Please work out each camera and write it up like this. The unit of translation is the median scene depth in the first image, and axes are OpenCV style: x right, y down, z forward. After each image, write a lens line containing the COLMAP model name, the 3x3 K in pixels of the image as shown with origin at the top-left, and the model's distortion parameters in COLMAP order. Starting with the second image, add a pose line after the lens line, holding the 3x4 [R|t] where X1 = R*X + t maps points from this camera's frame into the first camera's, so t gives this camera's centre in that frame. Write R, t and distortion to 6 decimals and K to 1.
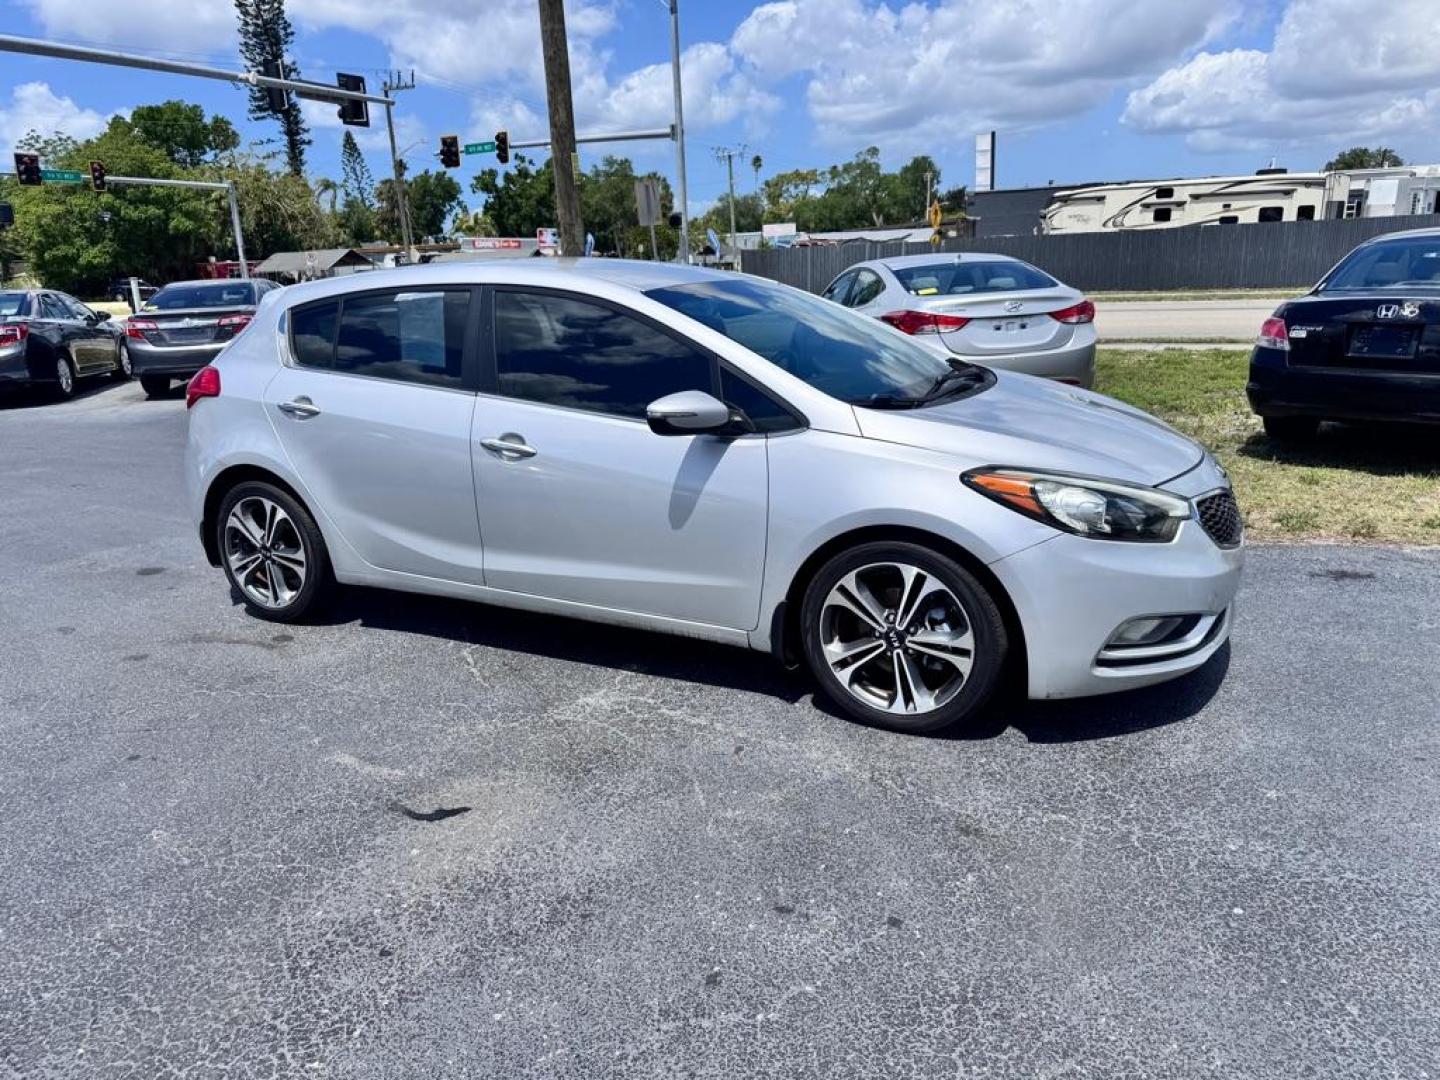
lens RADIAL K [[1026.6, 0, 716.1], [0, 1026.6, 541.1], [0, 0, 1]] dist [0.031785, -0.033850]
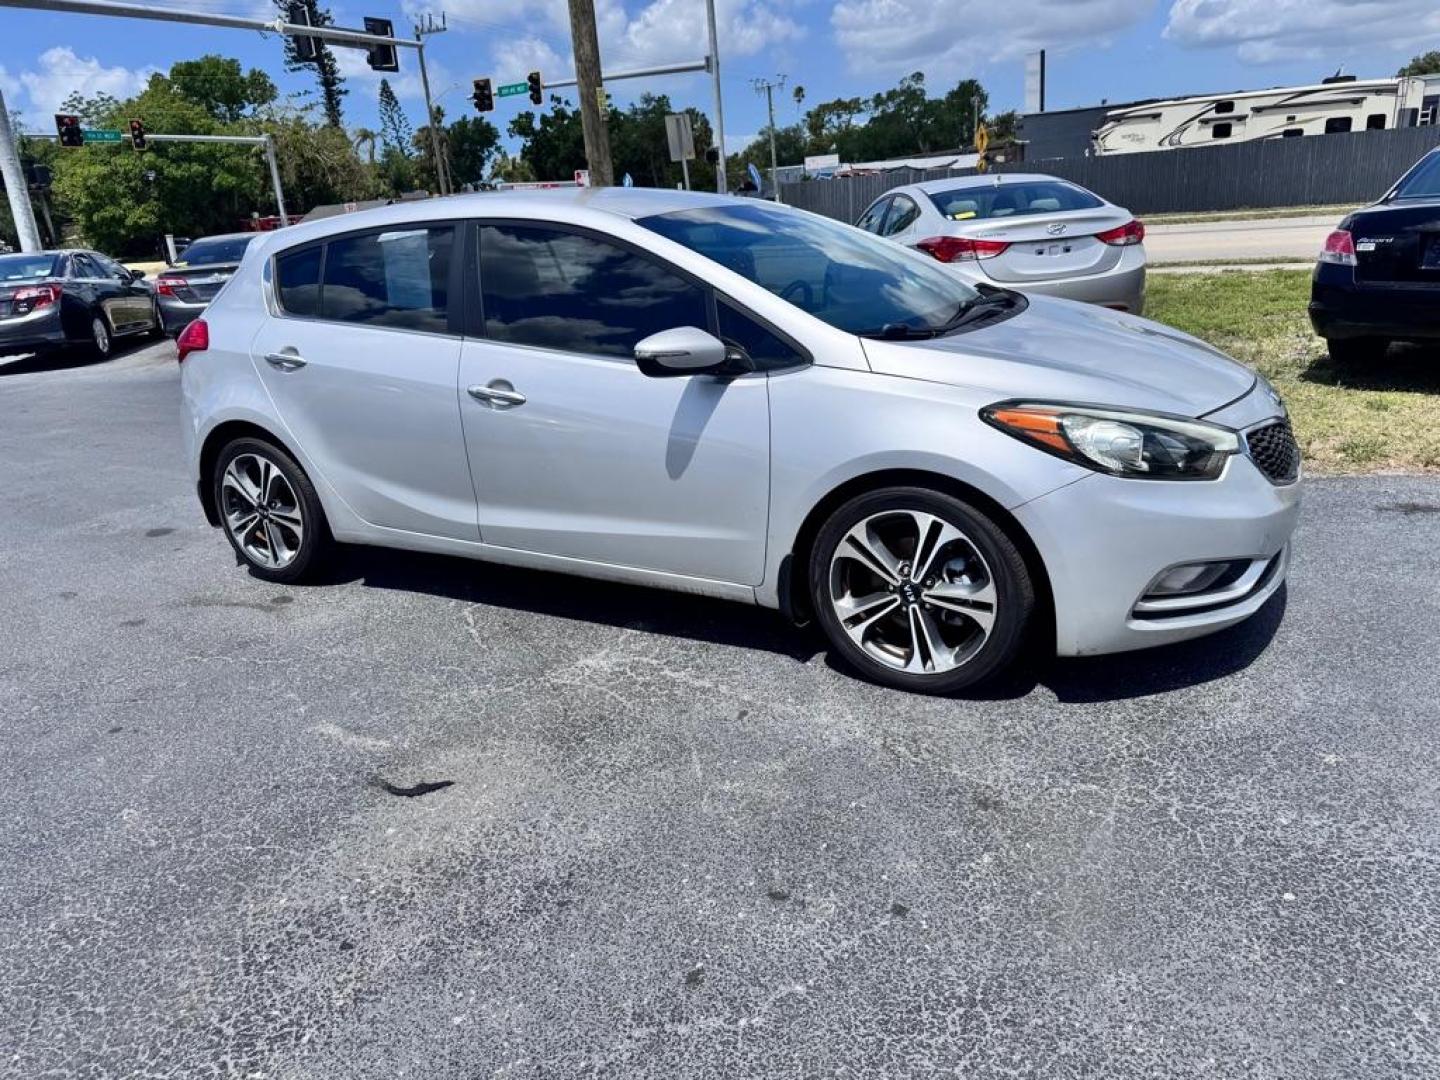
lens RADIAL K [[1026.6, 0, 716.6], [0, 1026.6, 536.2], [0, 0, 1]] dist [0.031785, -0.033850]
pose [[0.998594, -0.021956, -0.048257, 0.034087], [0.024371, 0.998450, 0.050045, -0.003865], [0.047083, -0.051151, 0.997580, 0.057314]]
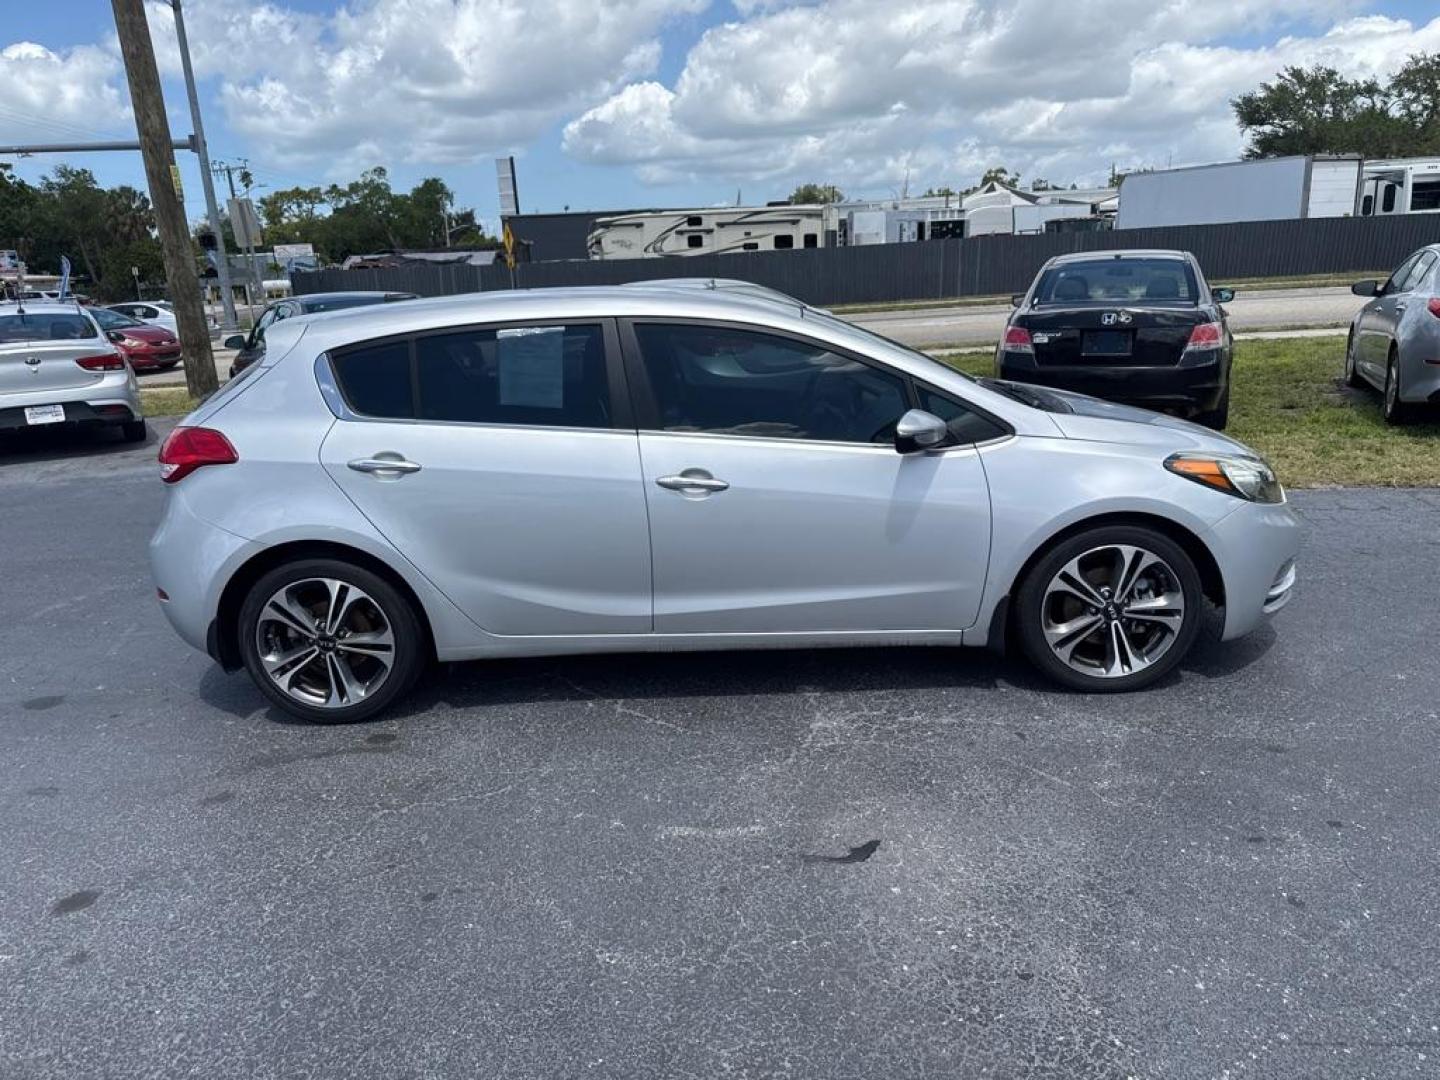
lens RADIAL K [[1026.6, 0, 738.5], [0, 1026.6, 543.8], [0, 0, 1]] dist [0.031785, -0.033850]
pose [[0.891096, -0.123809, 0.436599, -0.503567], [0.131646, 0.991219, 0.012399, -0.035598], [-0.434301, 0.046428, 0.899571, 0.103030]]
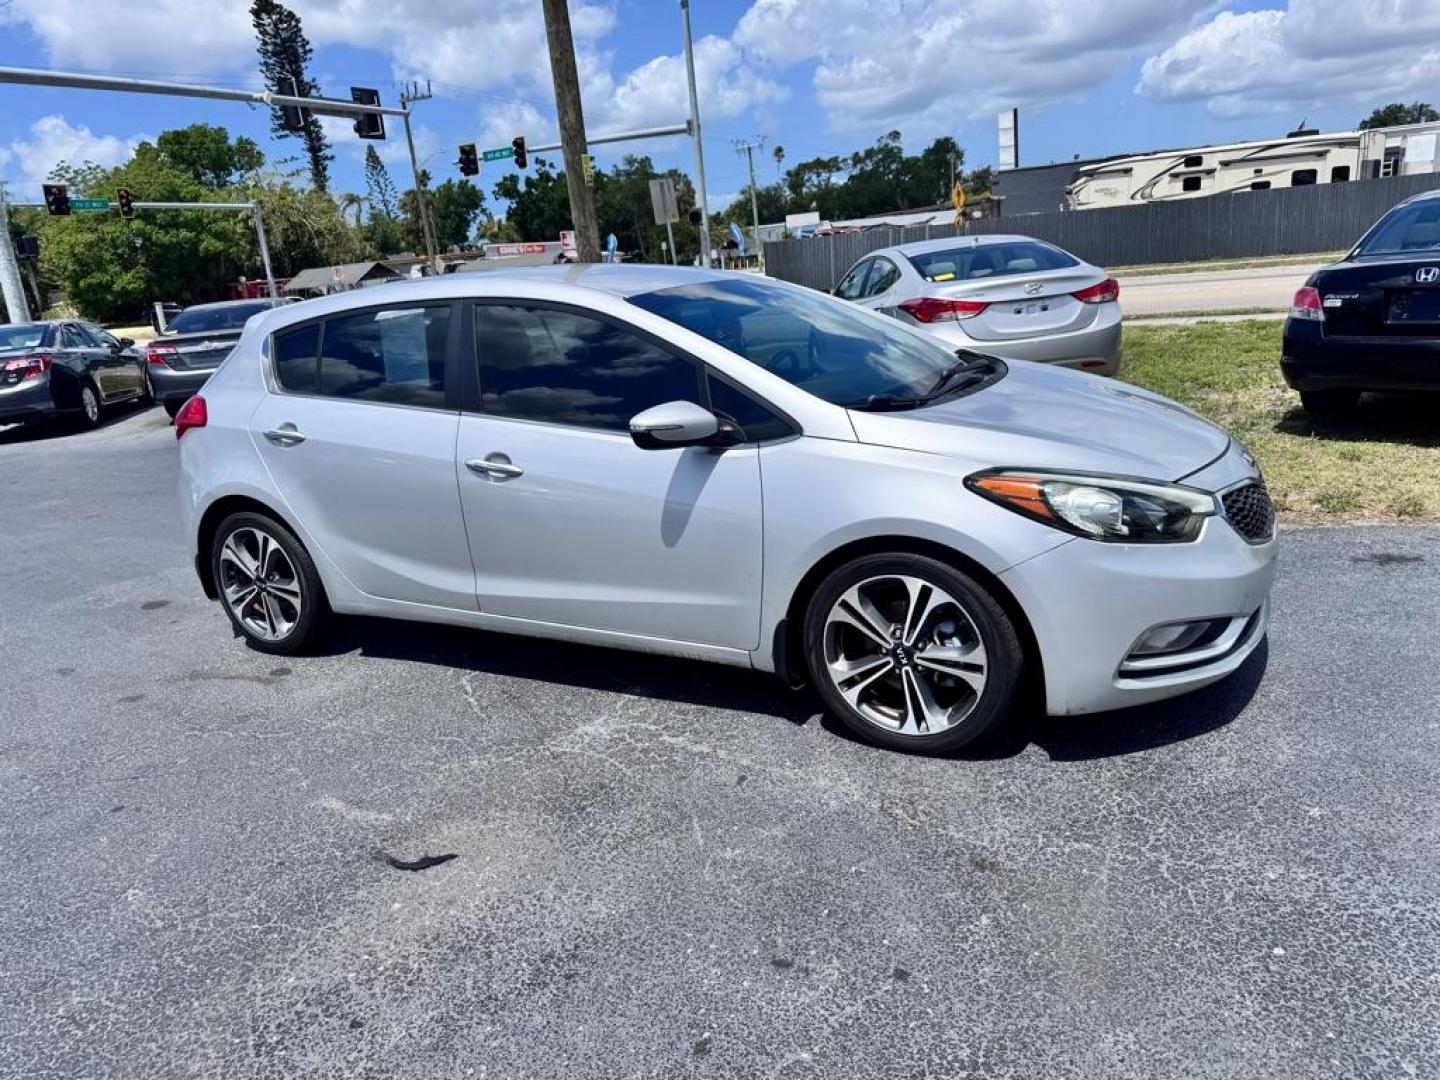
lens RADIAL K [[1026.6, 0, 721.5], [0, 1026.6, 542.5], [0, 0, 1]] dist [0.031785, -0.033850]
pose [[0.998548, -0.043476, -0.031821, 0.031381], [0.043694, 0.999026, 0.006178, -0.015453], [0.031522, -0.007560, 0.999474, 0.040574]]
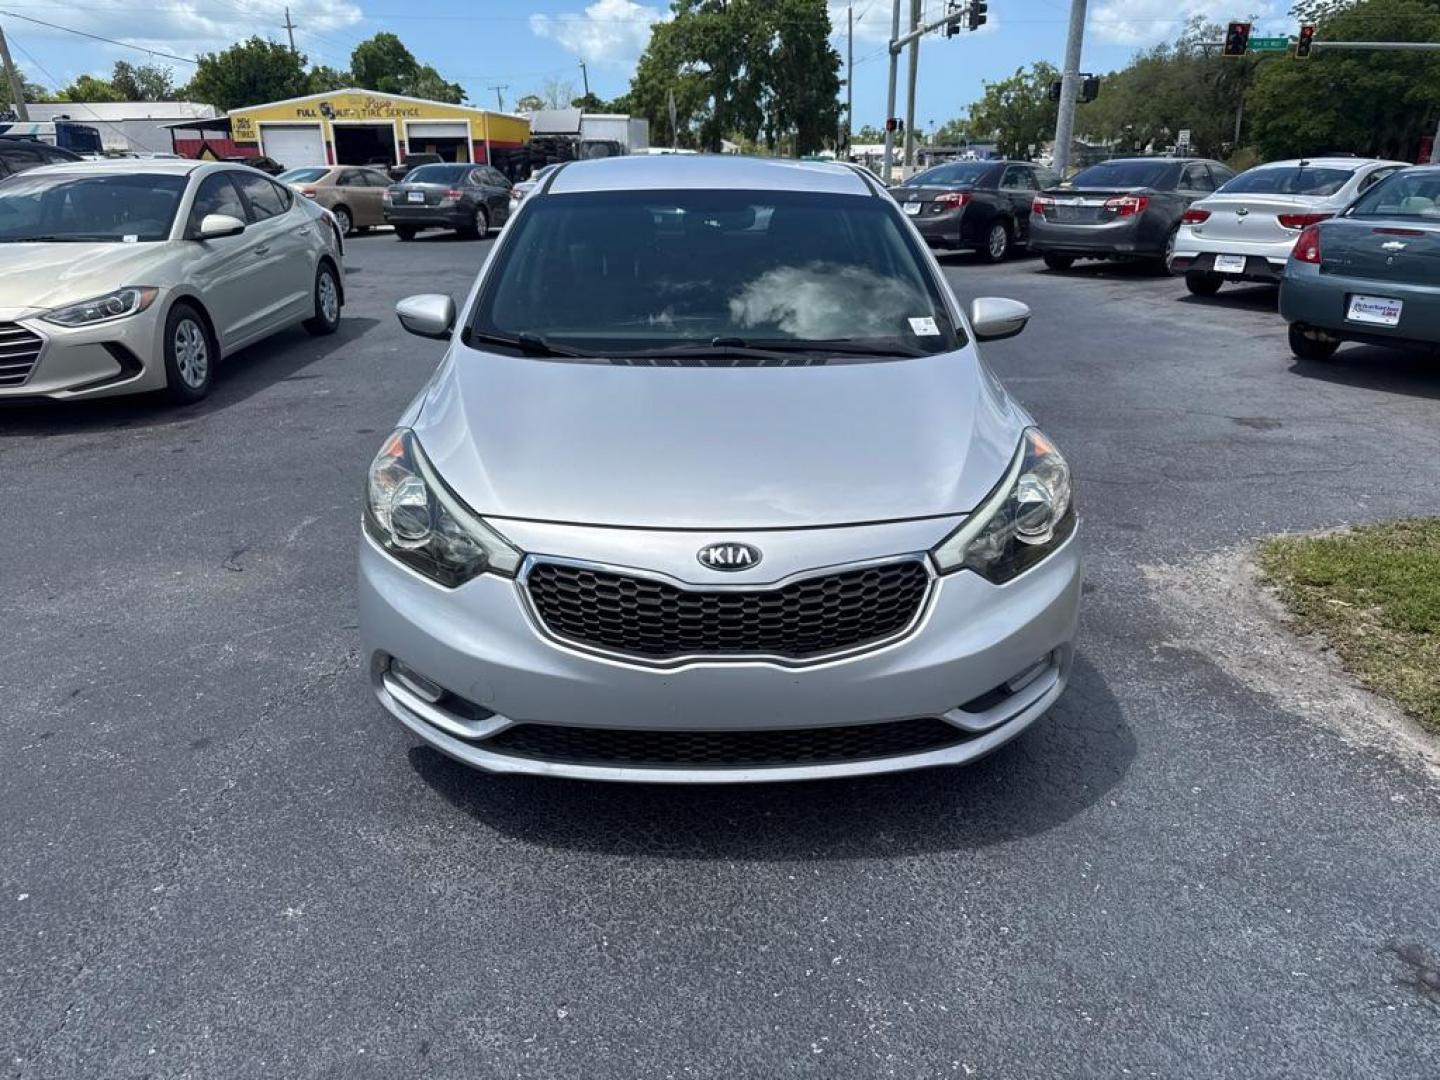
lens RADIAL K [[1026.6, 0, 716.2], [0, 1026.6, 541.9], [0, 0, 1]] dist [0.031785, -0.033850]
pose [[0.485379, 0.339986, -0.805492, 0.779040], [-0.246034, 0.937179, 0.247312, -0.182028], [0.838972, 0.078139, 0.538535, 0.526988]]
